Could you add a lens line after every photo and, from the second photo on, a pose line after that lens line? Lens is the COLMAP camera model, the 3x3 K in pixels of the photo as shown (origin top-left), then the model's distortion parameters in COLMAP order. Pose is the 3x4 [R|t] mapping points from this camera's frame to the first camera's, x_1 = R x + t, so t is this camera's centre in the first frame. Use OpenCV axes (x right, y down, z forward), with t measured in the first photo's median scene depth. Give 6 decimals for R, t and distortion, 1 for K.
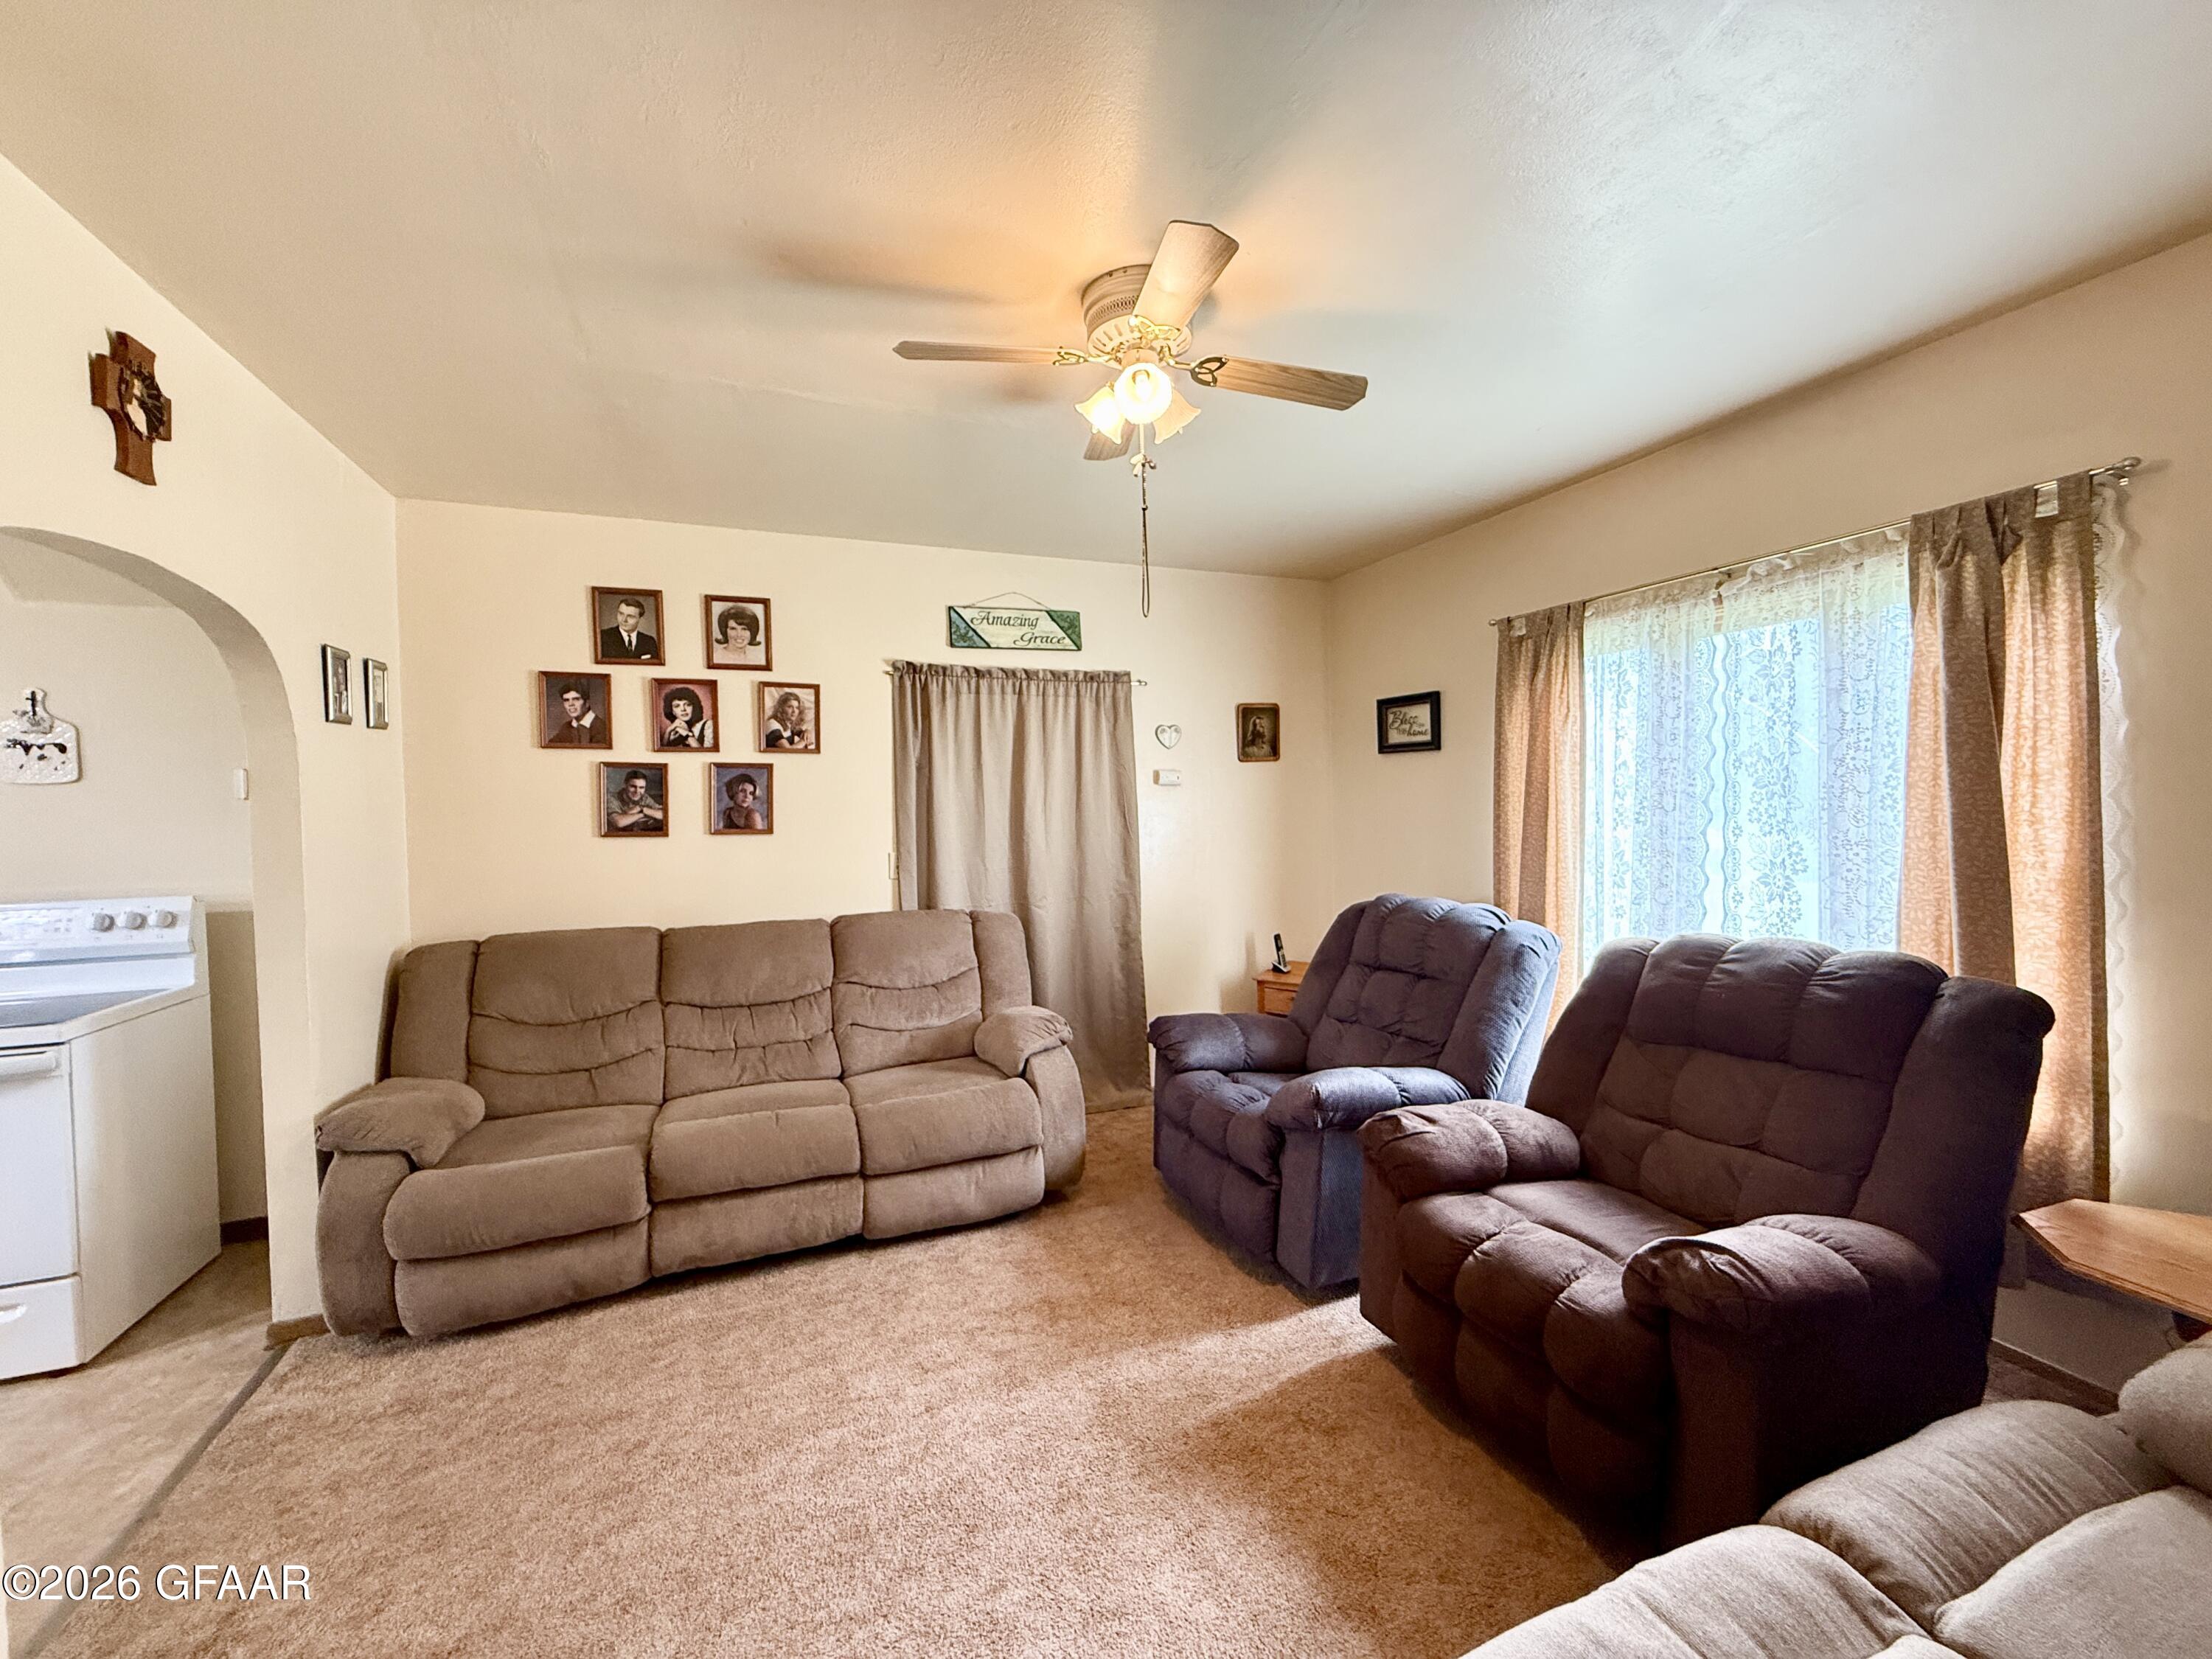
lens RADIAL K [[885.5, 0, 1100.5], [0, 885.5, 830.9], [0, 0, 1]] dist [-0.000311, -0.000002]
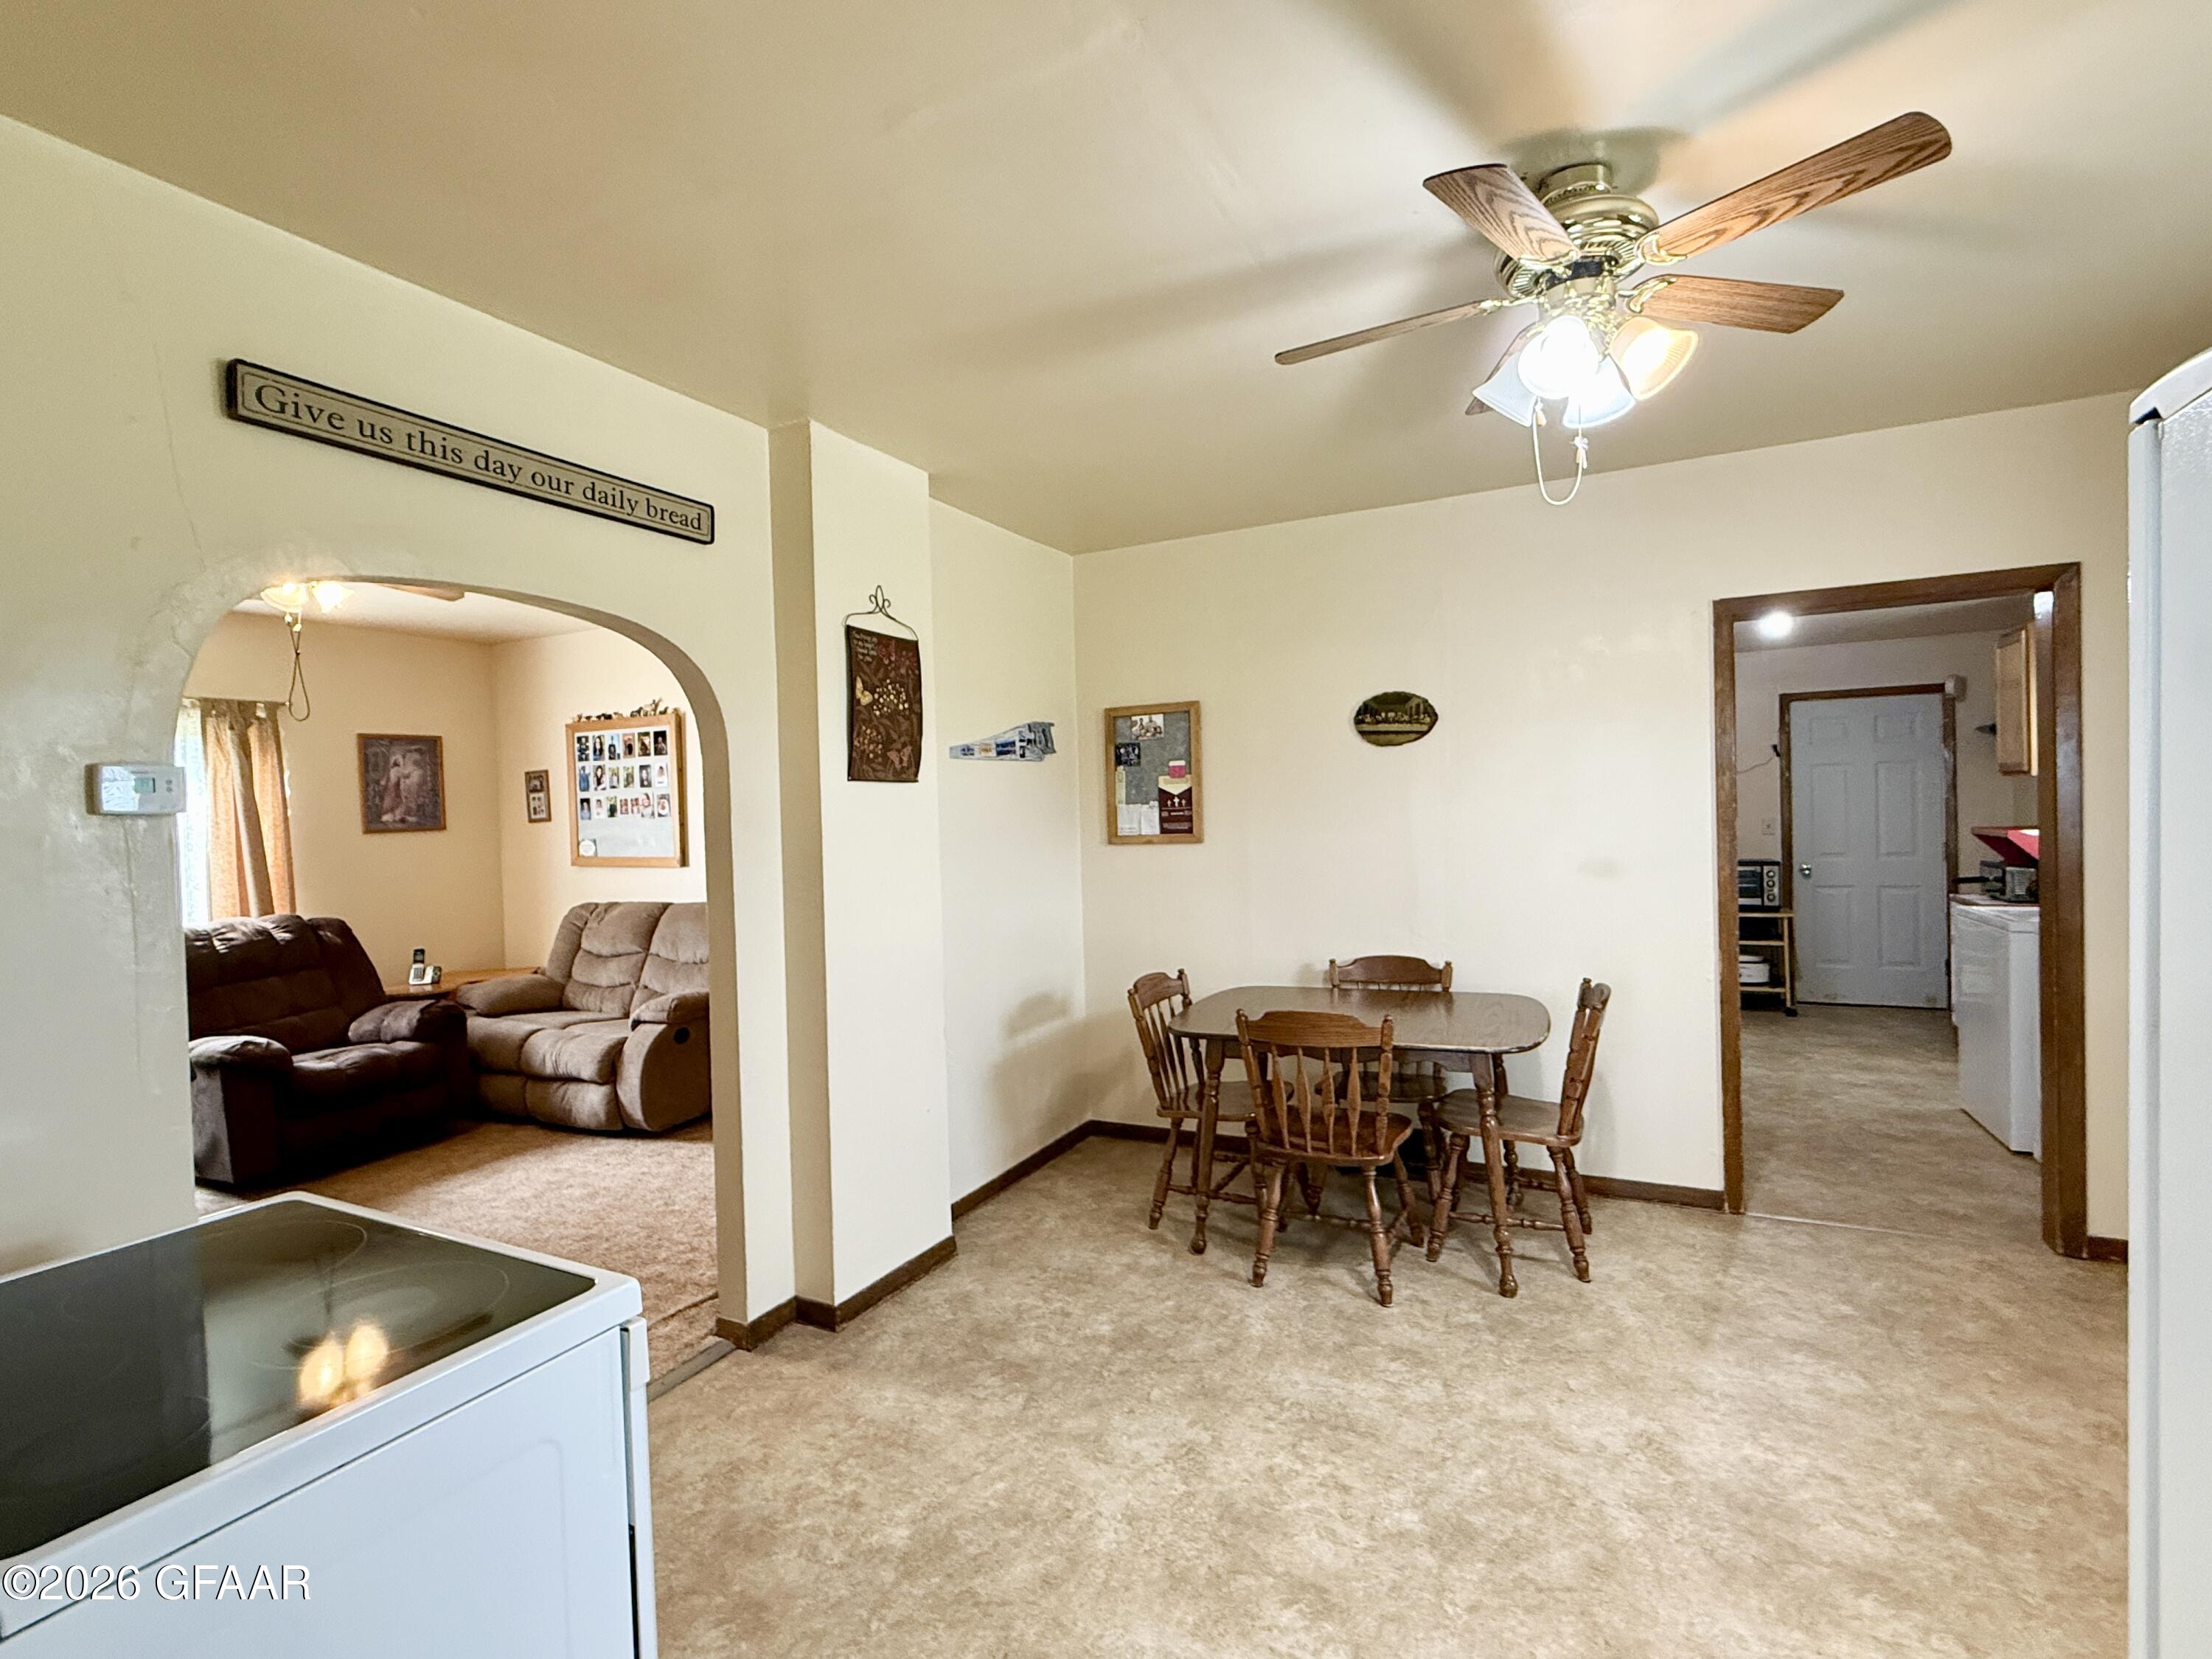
lens RADIAL K [[1058.4, 0, 1104.1], [0, 1058.4, 826.4], [0, 0, 1]] dist [0.001776, 0.000403]
pose [[-0.658104, 0.026915, 0.752446, -1.806561], [0.070063, 0.997214, 0.025608, 0.001936], [-0.749660, 0.069571, -0.658156, 0.918929]]
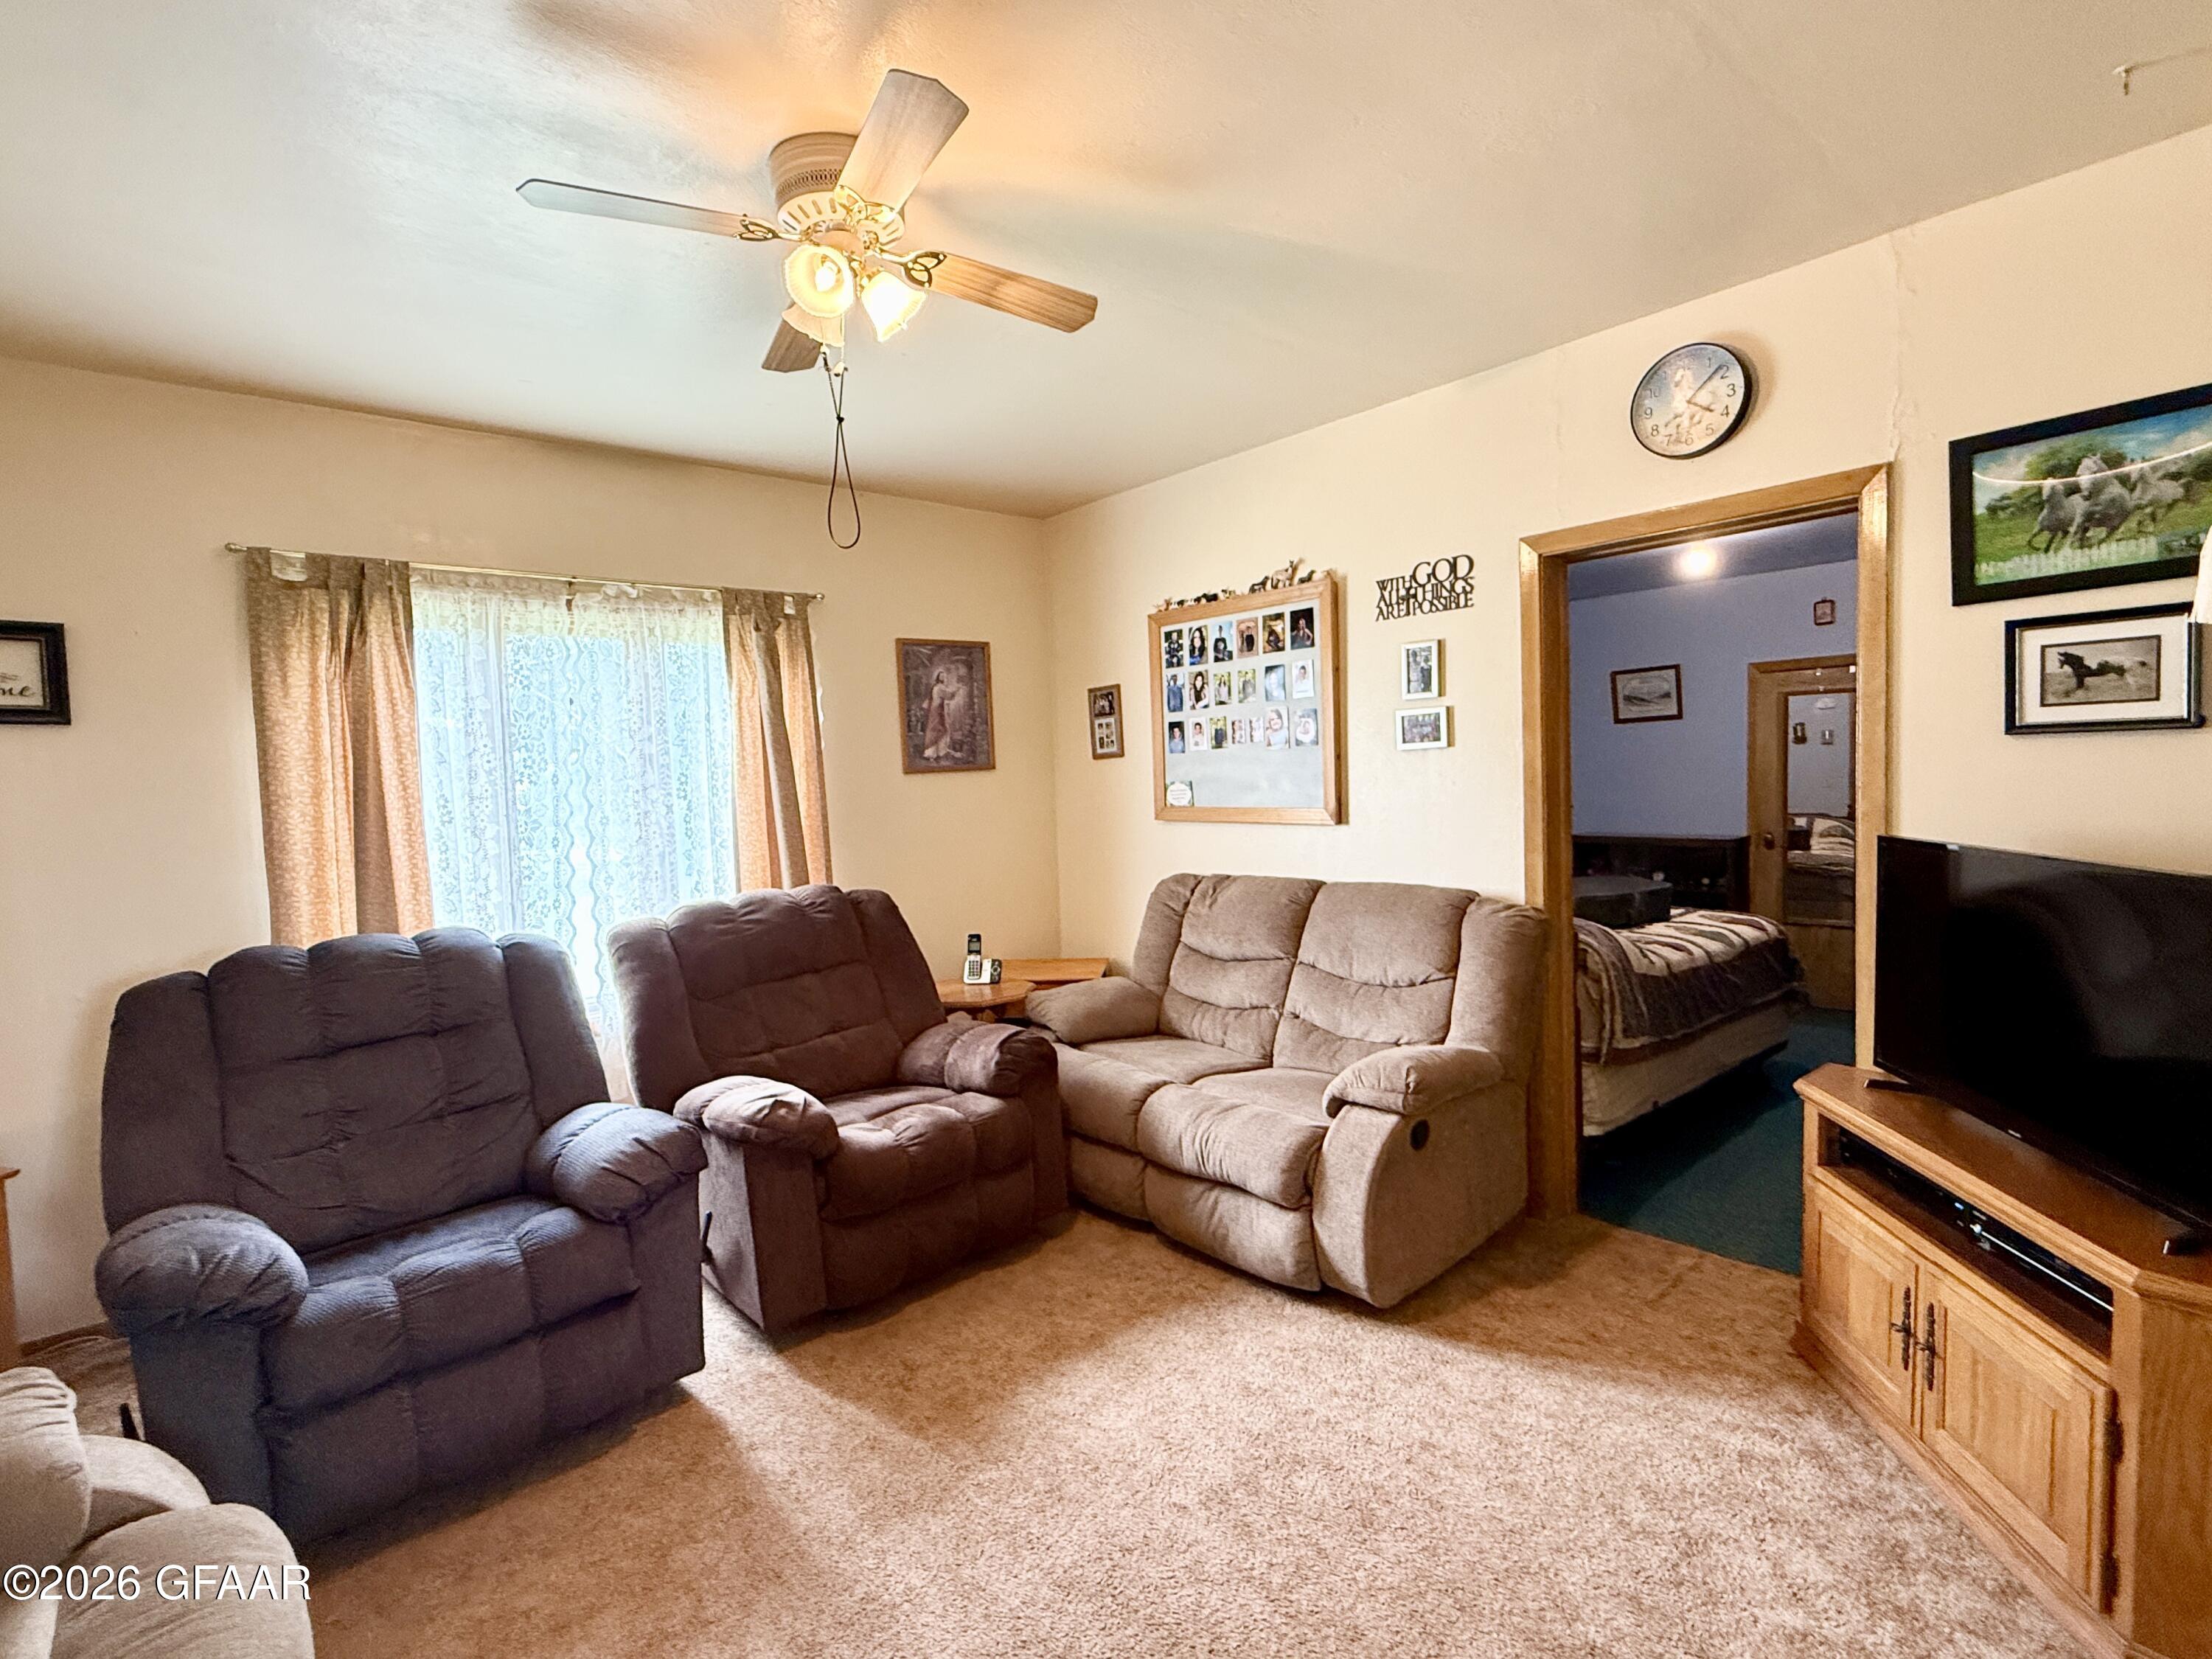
lens RADIAL K [[1058.4, 0, 1104.1], [0, 1058.4, 826.4], [0, 0, 1]] dist [0.001776, 0.000403]
pose [[-0.324096, -0.015957, 0.945890, -0.764935], [0.078549, 0.995951, 0.043716, -0.001127], [-0.942758, 0.088467, -0.321530, 0.866203]]
